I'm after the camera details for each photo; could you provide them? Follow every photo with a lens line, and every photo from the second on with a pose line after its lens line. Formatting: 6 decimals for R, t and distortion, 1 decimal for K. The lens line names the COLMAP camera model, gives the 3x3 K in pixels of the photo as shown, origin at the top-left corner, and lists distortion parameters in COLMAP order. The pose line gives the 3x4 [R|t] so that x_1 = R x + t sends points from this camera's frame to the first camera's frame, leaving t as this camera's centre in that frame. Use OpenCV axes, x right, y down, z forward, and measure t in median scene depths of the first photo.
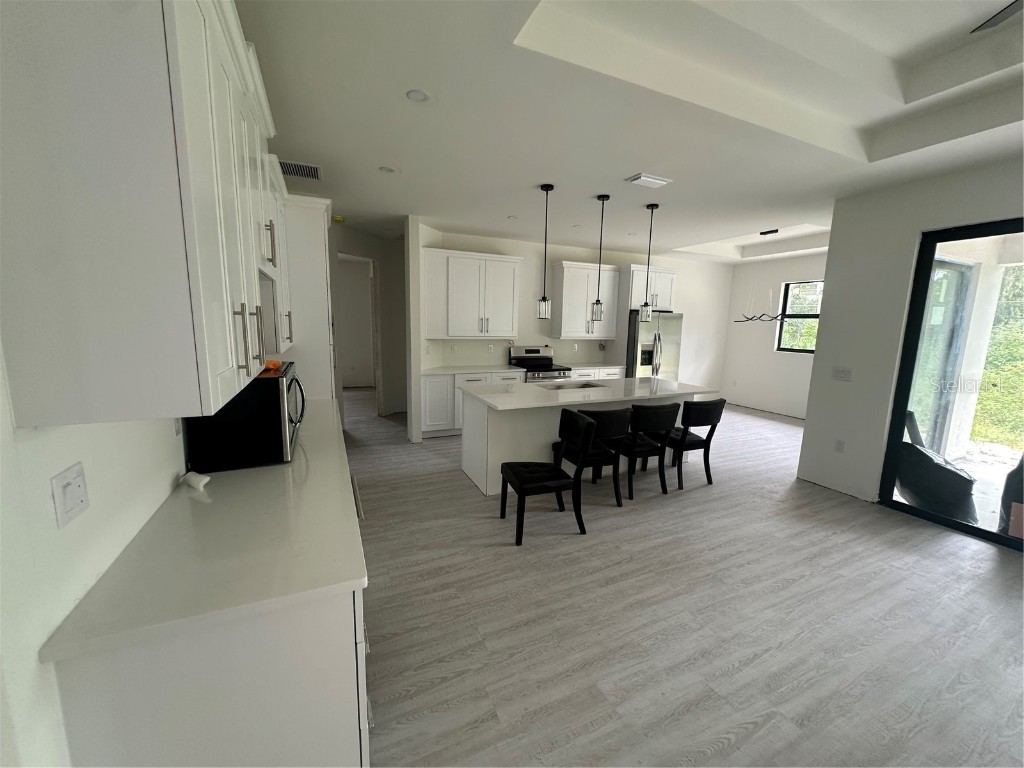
lens RADIAL K [[411.1, 0, 511.9], [0, 411.1, 384.1], [0, 0, 1]] dist [-0.007073, 0.001282]
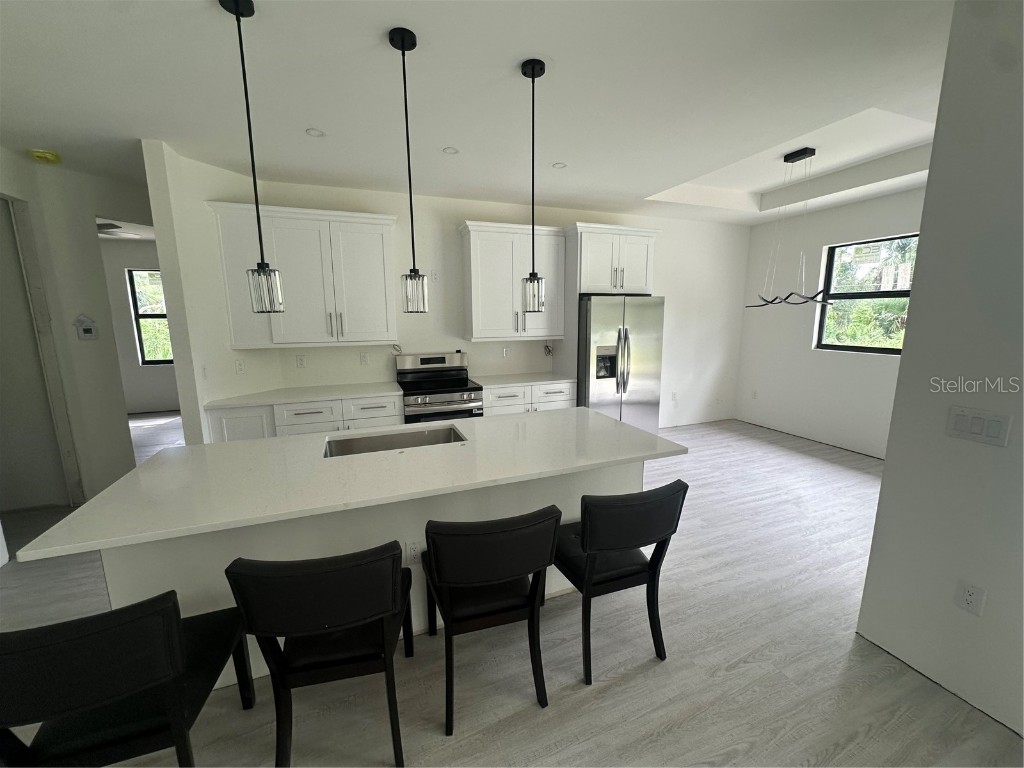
lens RADIAL K [[411.1, 0, 512.7], [0, 411.1, 385.2], [0, 0, 1]] dist [-0.007073, 0.001282]
pose [[0.997347, -0.018621, -0.070378, 0.261419], [0.019823, 0.999668, 0.016431, -0.055578], [0.070049, -0.017783, 0.997385, 0.392809]]
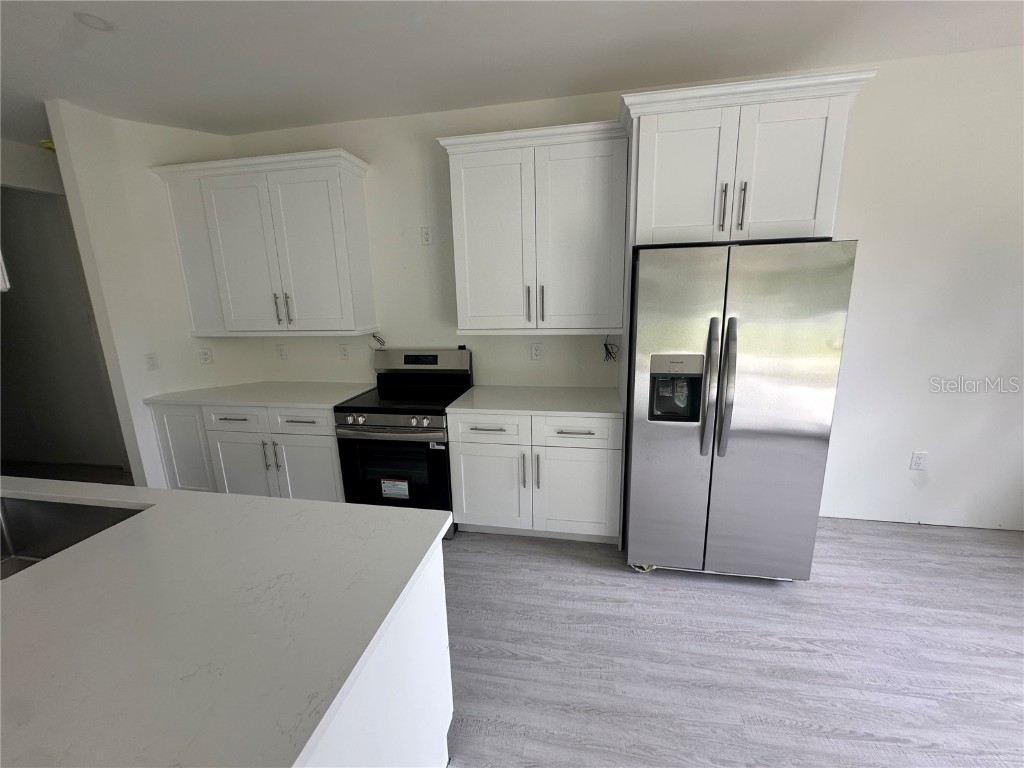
lens RADIAL K [[411.1, 0, 512.0], [0, 411.1, 382.4], [0, 0, 1]] dist [-0.007073, 0.001282]
pose [[0.812409, 0.080259, -0.577538, 0.472550], [-0.045187, 0.996169, 0.074871, -0.107946], [0.581335, -0.034728, 0.812923, 0.782488]]
